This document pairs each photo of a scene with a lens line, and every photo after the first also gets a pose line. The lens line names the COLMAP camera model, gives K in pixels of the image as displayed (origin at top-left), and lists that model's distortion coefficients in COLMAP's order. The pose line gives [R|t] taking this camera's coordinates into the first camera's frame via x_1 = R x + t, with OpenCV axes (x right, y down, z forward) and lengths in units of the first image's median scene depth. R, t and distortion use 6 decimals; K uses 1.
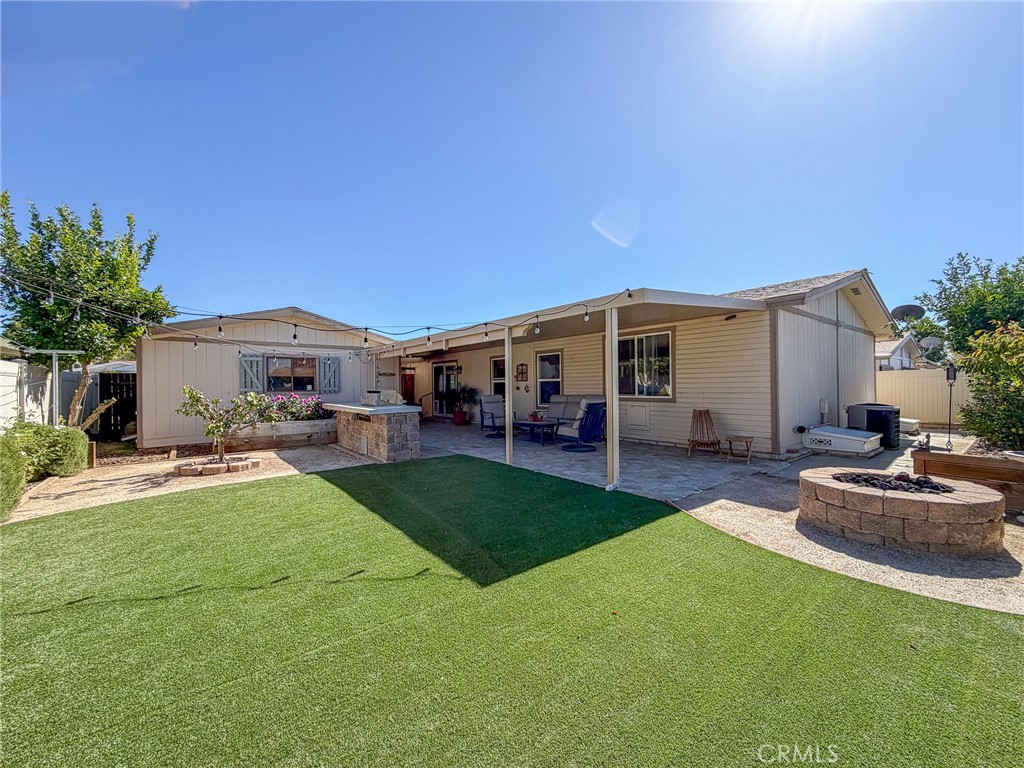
lens RADIAL K [[411.2, 0, 511.7], [0, 411.2, 383.7], [0, 0, 1]] dist [0.000051, 0.000007]
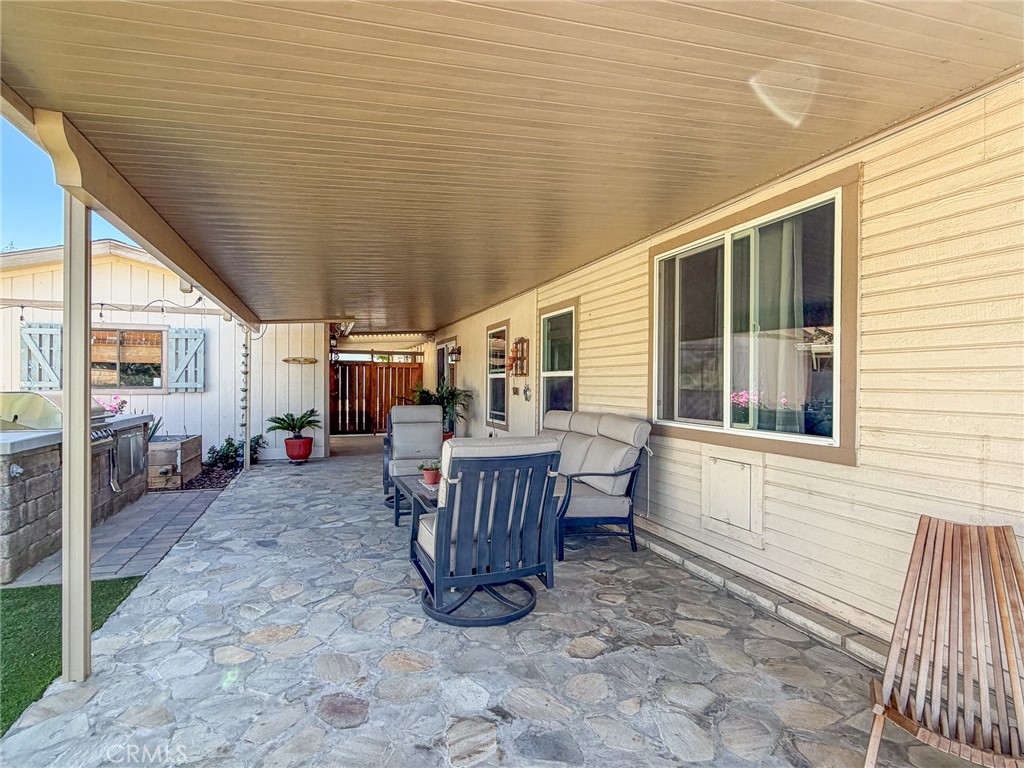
lens RADIAL K [[535.5, 0, 513.5], [0, 535.5, 384.5], [0, 0, 1]] dist [-0.001046, -0.000649]
pose [[0.948326, 0.018410, -0.316764, 0.240834], [-0.015381, 0.999809, 0.012059, -0.004238], [0.316925, -0.006564, 0.948428, 0.492616]]
